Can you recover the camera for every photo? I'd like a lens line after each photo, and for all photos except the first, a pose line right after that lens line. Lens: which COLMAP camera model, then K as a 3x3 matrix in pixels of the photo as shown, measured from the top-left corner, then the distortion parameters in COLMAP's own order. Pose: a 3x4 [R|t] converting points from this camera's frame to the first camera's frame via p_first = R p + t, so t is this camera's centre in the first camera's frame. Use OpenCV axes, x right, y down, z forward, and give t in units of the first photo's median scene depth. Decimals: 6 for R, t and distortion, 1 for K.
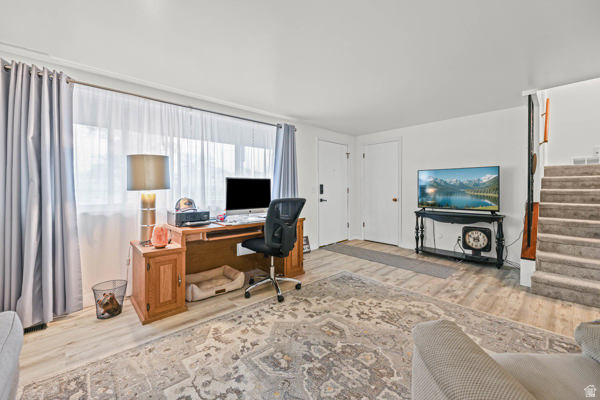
lens RADIAL K [[247.3, 0, 291.5], [0, 247.3, 190.4], [0, 0, 1]] dist [-0.001124, -0.000611]
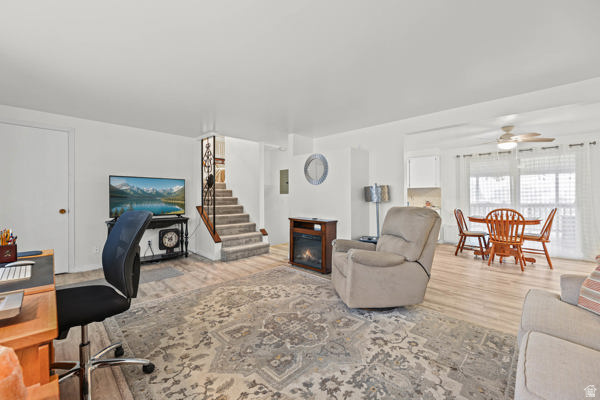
lens RADIAL K [[244.6, 0, 308.7], [0, 244.6, 199.0], [0, 0, 1]] dist [0.001820, 0.000368]
pose [[-0.085317, -0.009289, 0.996311, -0.740860], [0.003686, 0.999947, 0.009639, -0.008595], [-0.996347, 0.004495, -0.085279, 0.661020]]
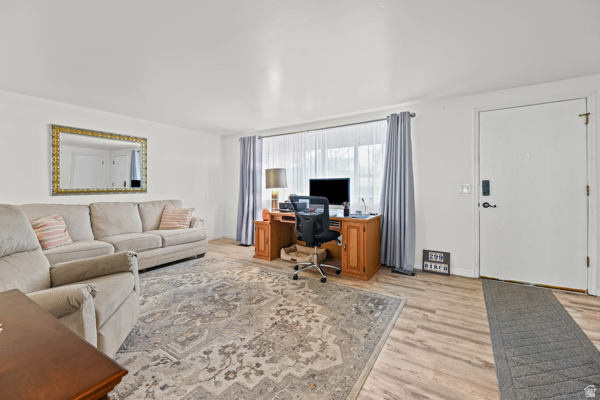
lens RADIAL K [[247.3, 0, 305.4], [0, 247.3, 187.7], [0, 0, 1]] dist [-0.001124, -0.000611]
pose [[0.269286, 0.000087, -0.963060, 1.195244], [-0.004558, 0.999989, -0.001185, -0.005114], [0.963050, 0.004709, 0.269283, 0.743015]]
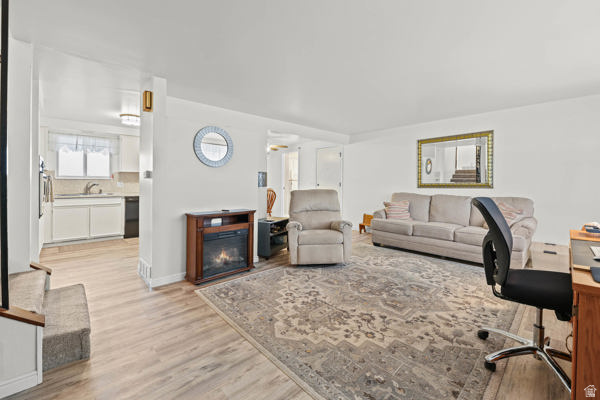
lens RADIAL K [[247.3, 0, 296.0], [0, 247.3, 181.6], [0, 0, 1]] dist [-0.001124, -0.000611]
pose [[-0.999913, -0.000391, -0.013212, 0.528628], [-0.000387, 1.000000, -0.000274, -0.007502], [0.013212, -0.000269, -0.999913, 1.778367]]
